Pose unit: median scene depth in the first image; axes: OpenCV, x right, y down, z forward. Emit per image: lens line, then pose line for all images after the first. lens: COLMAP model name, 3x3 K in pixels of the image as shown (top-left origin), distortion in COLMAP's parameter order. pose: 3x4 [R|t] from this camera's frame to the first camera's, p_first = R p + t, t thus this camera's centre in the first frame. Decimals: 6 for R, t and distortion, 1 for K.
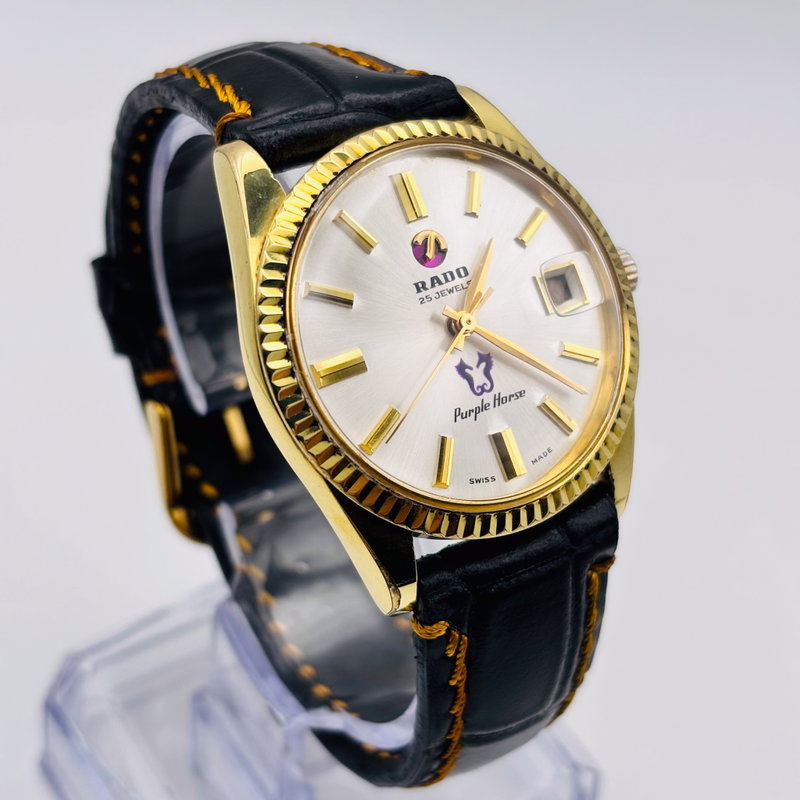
lens RADIAL K [[1799.7, 0, 371.1], [0, 1799.7, 386.2], [0, 0, 1]] dist [0.338524, 0.000000]
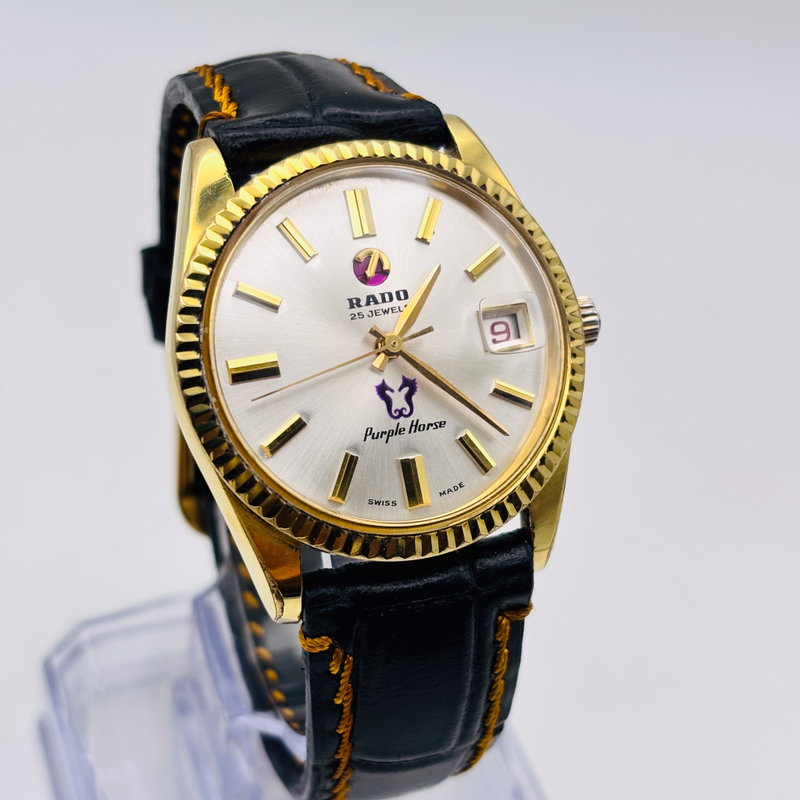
lens RADIAL K [[1799.7, 0, 370.7], [0, 1799.7, 388.1], [0, 0, 1]] dist [0.338524, 0.000000]
pose [[0.968768, 0.148673, -0.198457, 0.240586], [-0.153838, 0.988037, -0.010776, 0.001206], [0.194480, 0.040970, 0.980050, 0.018377]]
